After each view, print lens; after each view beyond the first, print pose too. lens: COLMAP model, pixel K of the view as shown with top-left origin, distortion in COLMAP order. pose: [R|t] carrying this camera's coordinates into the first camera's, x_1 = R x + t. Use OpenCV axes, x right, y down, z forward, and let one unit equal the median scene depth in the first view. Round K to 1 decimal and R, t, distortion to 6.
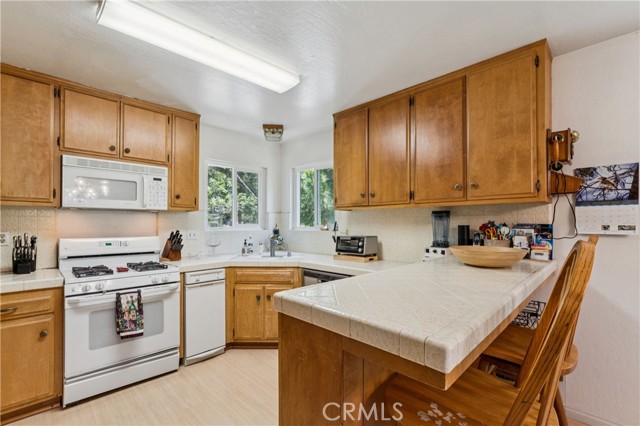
lens RADIAL K [[291.7, 0, 313.8], [0, 291.7, 223.1], [0, 0, 1]] dist [-0.001551, -0.000311]
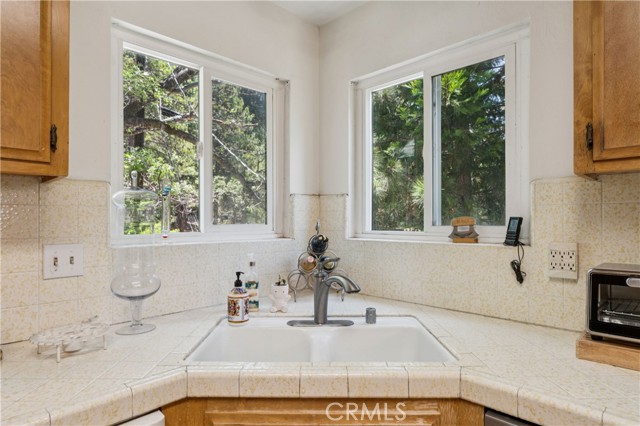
lens RADIAL K [[364.8, 0, 312.1], [0, 364.8, 221.7], [0, 0, 1]] dist [-0.014760, 0.001070]
pose [[0.999934, -0.000109, 0.011529, -0.194526], [0.000059, 0.999991, 0.004317, -0.002342], [-0.011529, -0.004316, 0.999924, 0.735407]]
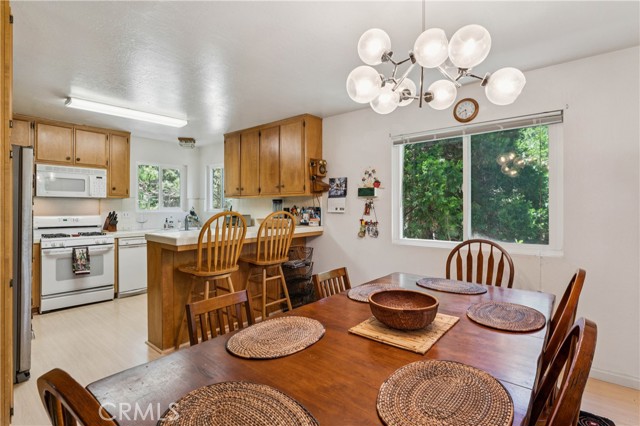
lens RADIAL K [[314.6, 0, 317.5], [0, 314.6, 209.5], [0, 0, 1]] dist [0.001444, -0.002651]
pose [[0.994864, 0.001015, 0.101219, 0.420975], [-0.001846, 0.999965, 0.008115, 0.001421], [-0.101208, -0.008260, 0.994831, -0.733053]]
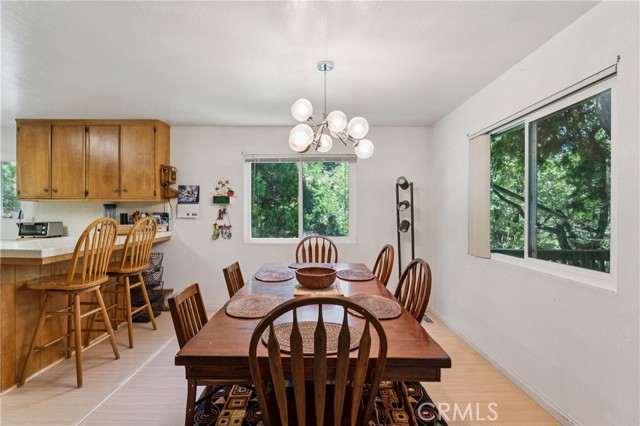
lens RADIAL K [[314.6, 0, 314.4], [0, 314.6, 214.4], [0, 0, 1]] dist [0.001444, -0.002651]
pose [[0.701342, 0.000342, 0.712825, 0.008153], [-0.004313, 0.999984, 0.003763, 0.001328], [-0.712812, -0.005714, 0.701332, -0.816689]]
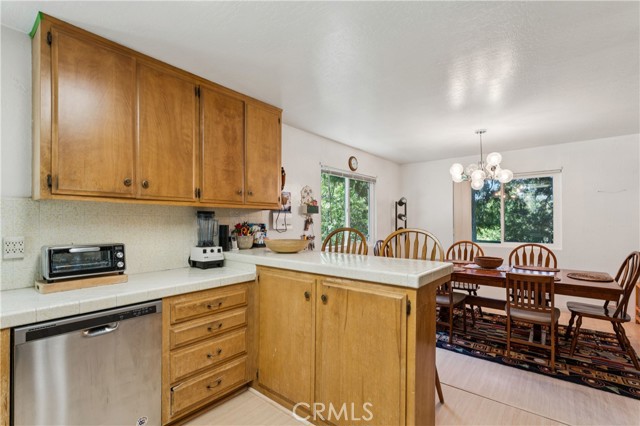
lens RADIAL K [[291.7, 0, 320.6], [0, 291.7, 219.4], [0, 0, 1]] dist [-0.001551, -0.000311]
pose [[-0.109705, 0.008803, 0.993925, -0.544644], [0.001505, 0.999961, -0.008690, -0.003395], [-0.993963, 0.000543, -0.109714, 0.621021]]
